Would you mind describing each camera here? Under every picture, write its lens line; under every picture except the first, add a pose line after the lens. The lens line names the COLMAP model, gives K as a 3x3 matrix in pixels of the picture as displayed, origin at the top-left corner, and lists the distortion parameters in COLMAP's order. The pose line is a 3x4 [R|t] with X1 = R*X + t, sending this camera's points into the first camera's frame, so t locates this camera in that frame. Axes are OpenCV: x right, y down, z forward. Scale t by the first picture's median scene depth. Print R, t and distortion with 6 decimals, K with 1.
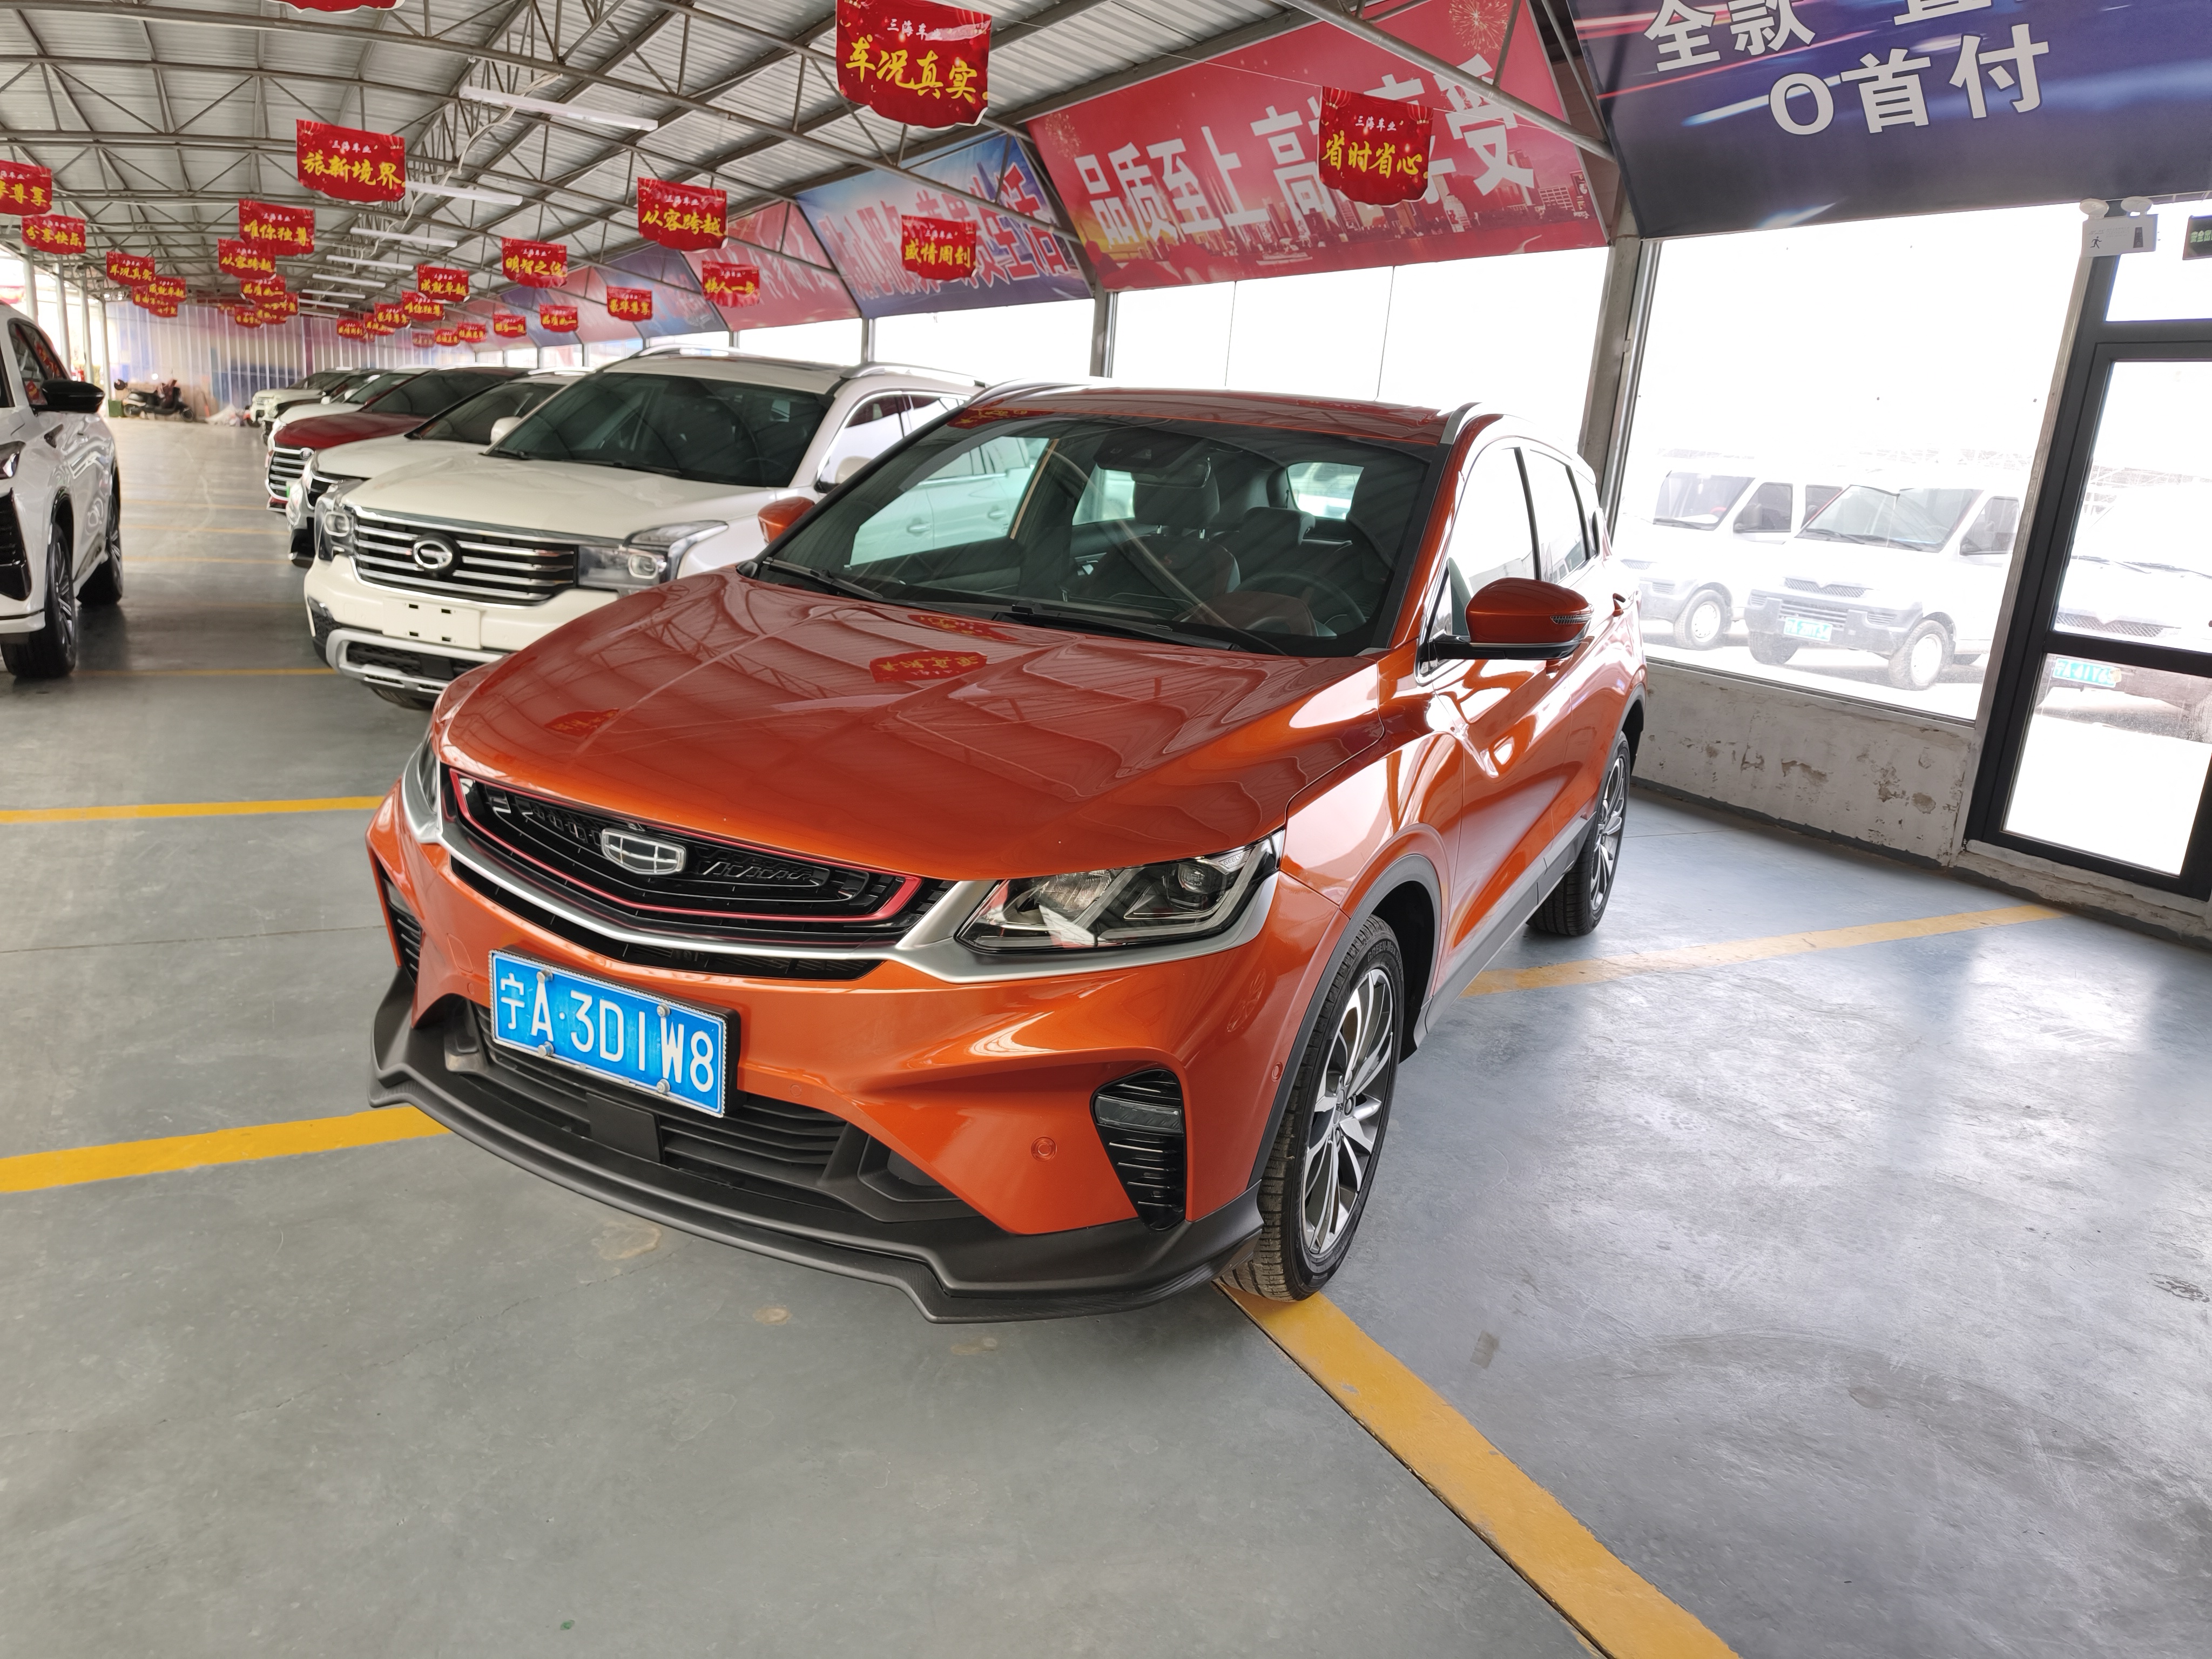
lens RADIAL K [[1464.1, 0, 1153.2], [0, 1464.1, 825.3], [0, 0, 1]] dist [0.051064, -0.037432]
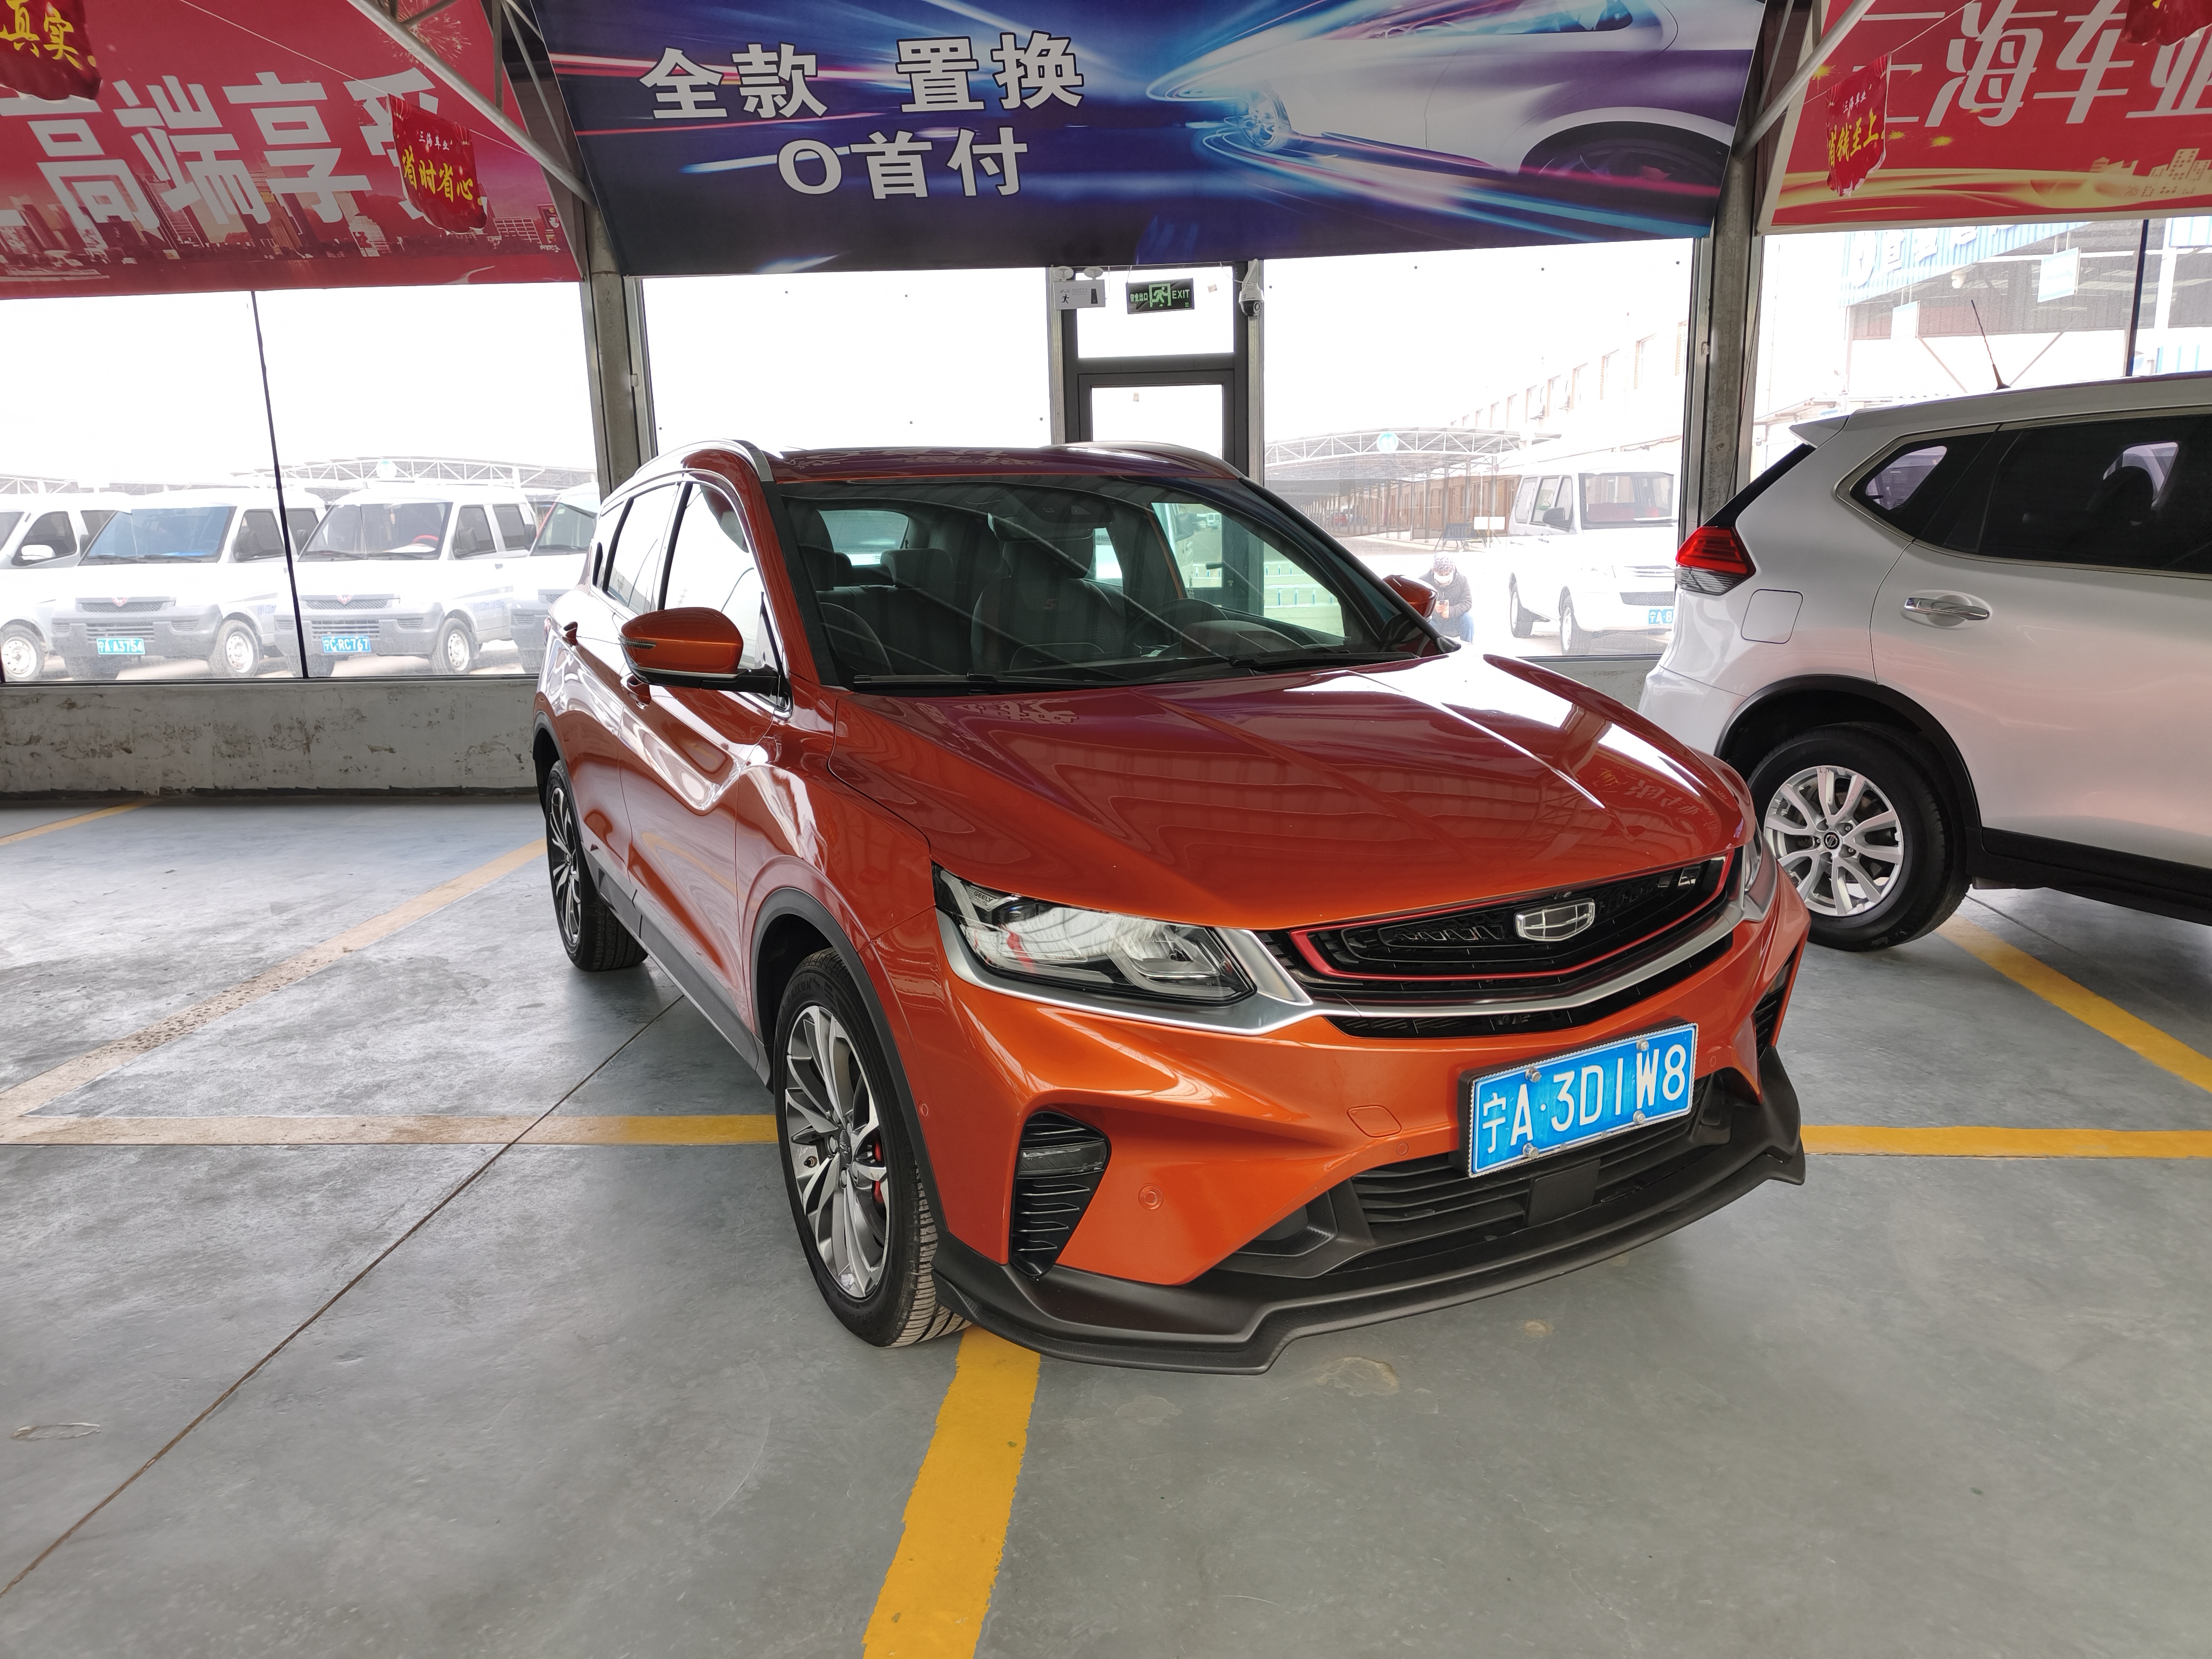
lens RADIAL K [[1450.6, 0, 1104.6], [0, 1450.6, 833.4], [0, 0, 1]] dist [0.033053, -0.021485]
pose [[0.573646, -0.268965, 0.773685, -0.430763], [0.271154, 0.953651, 0.130482, -0.084971], [-0.772921, 0.134937, 0.619988, 0.203922]]
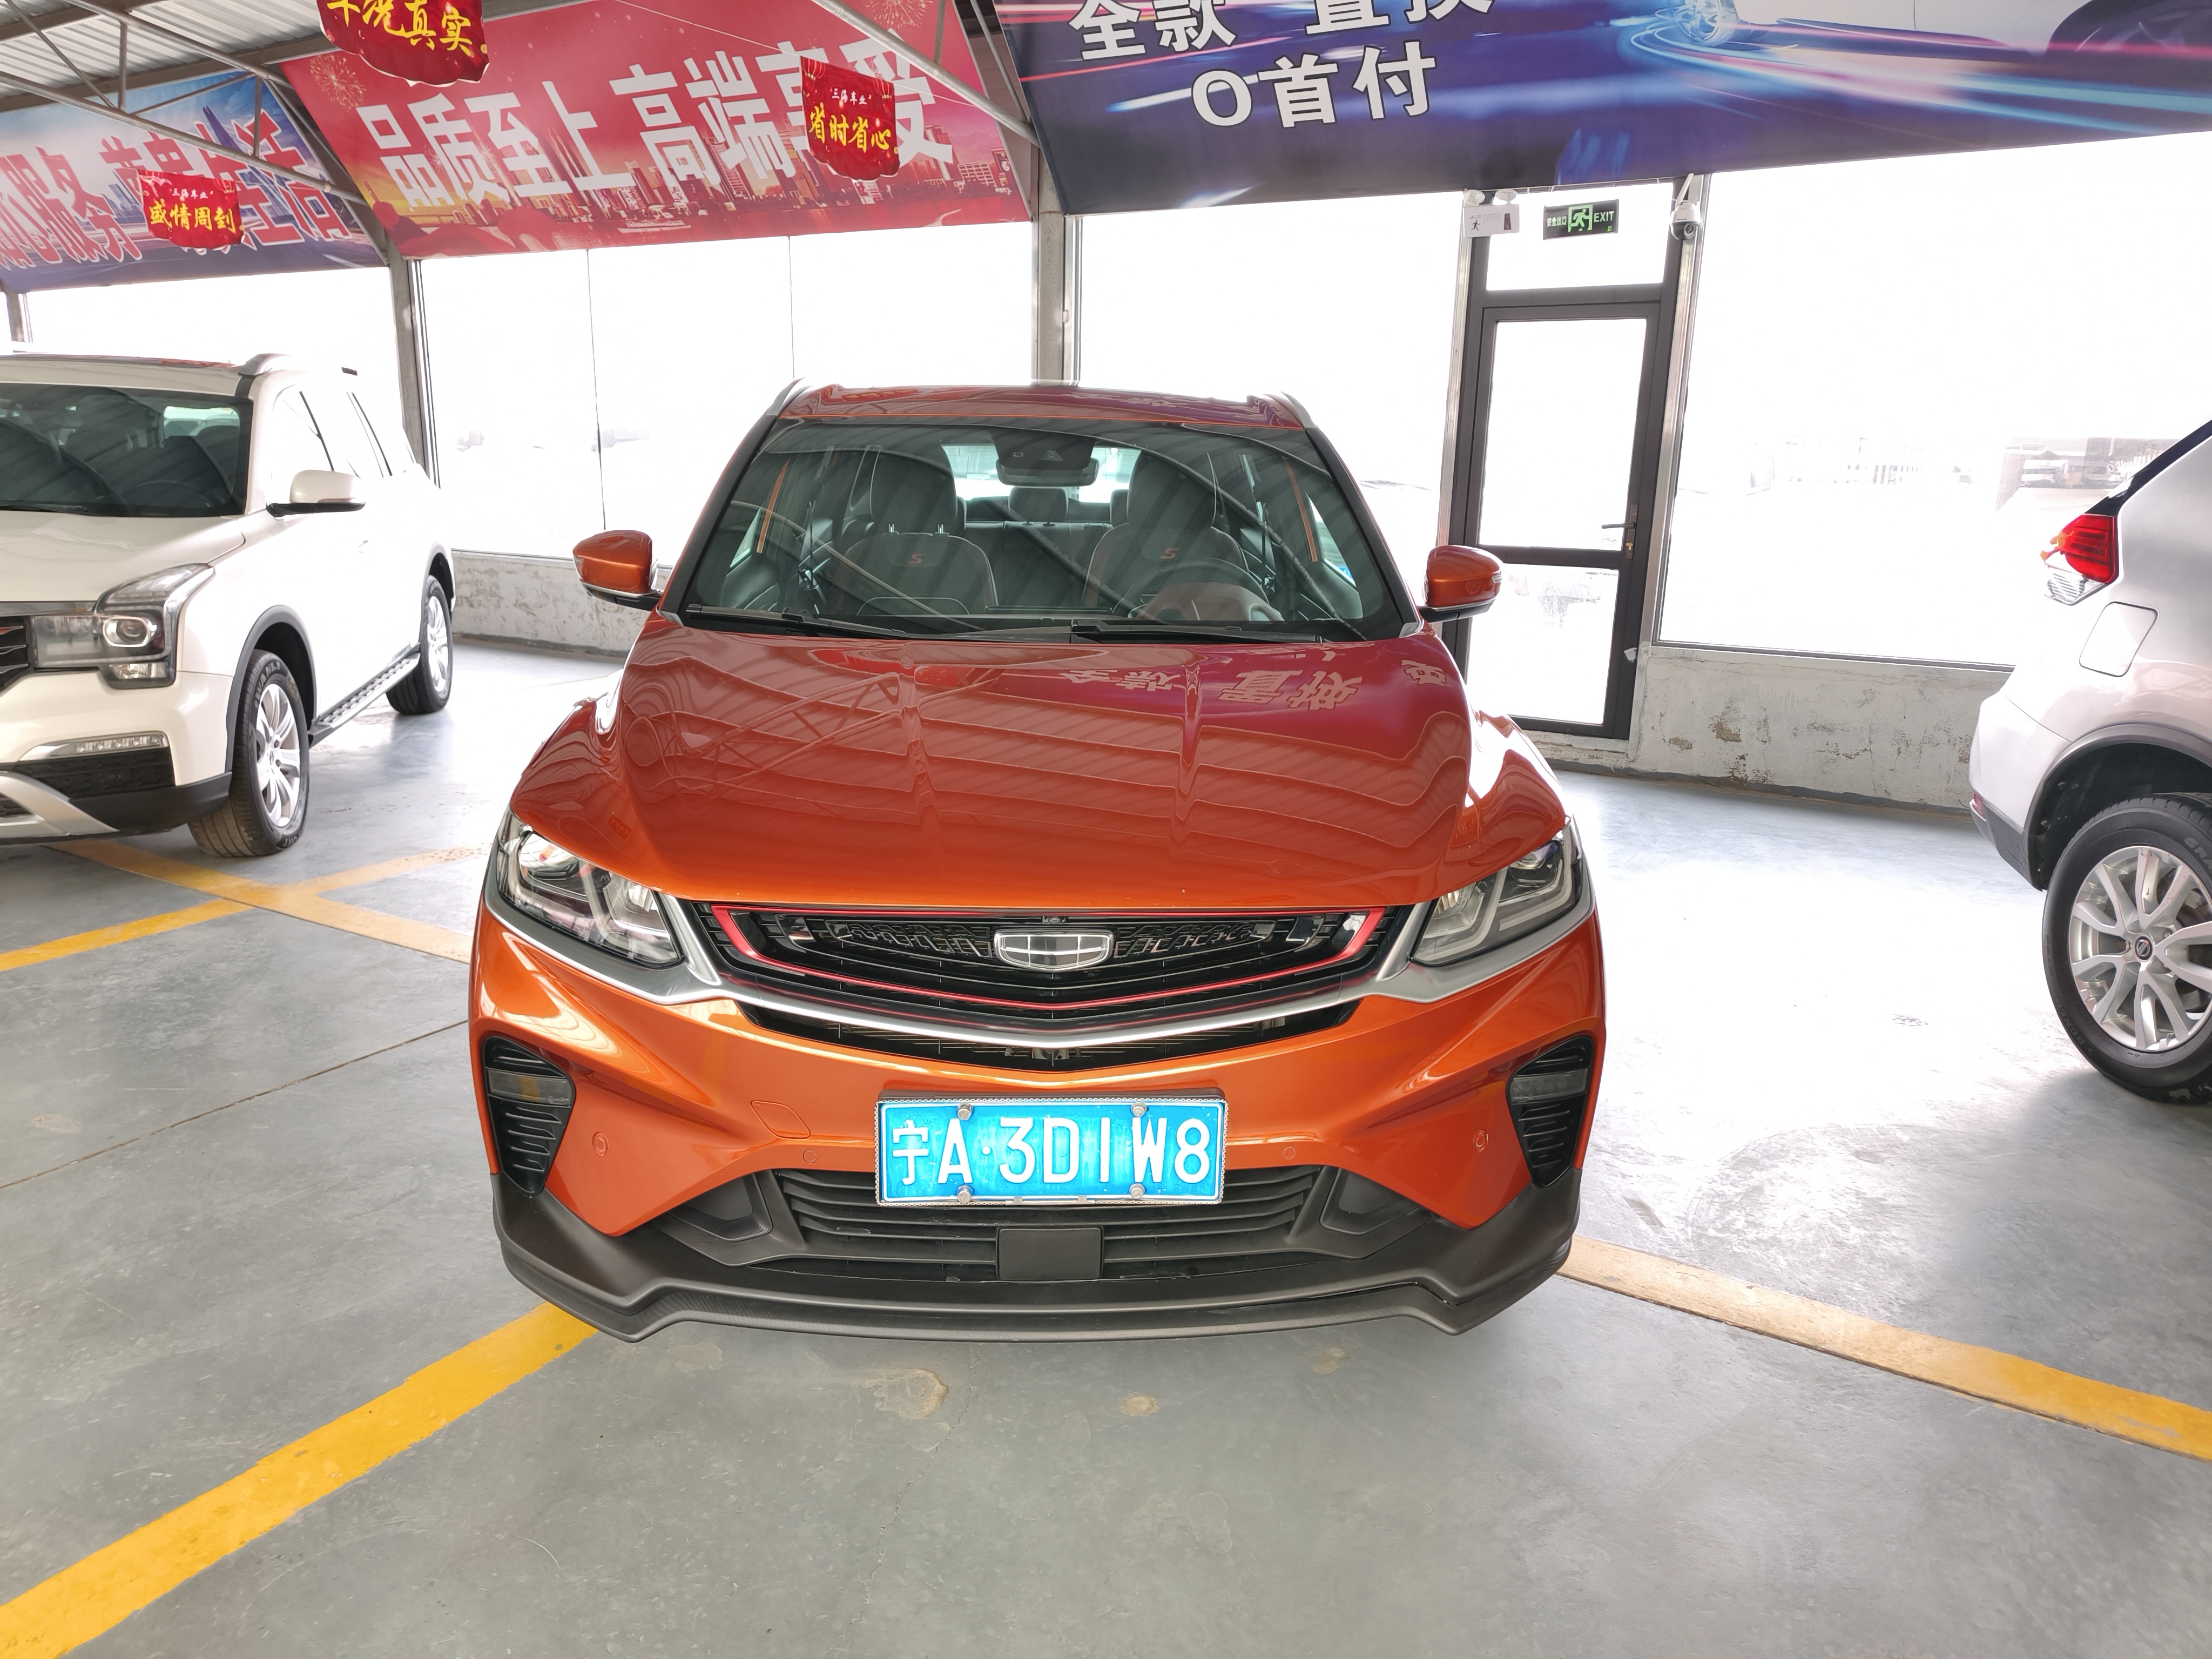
lens RADIAL K [[1452.8, 0, 1106.1], [0, 1452.8, 808.9], [0, 0, 1]] dist [0.055819, -0.046143]
pose [[0.874766, -0.179309, 0.450147, -0.235240], [0.171293, 0.983459, 0.058873, -0.037226], [-0.453258, 0.025607, 0.891011, 0.064166]]
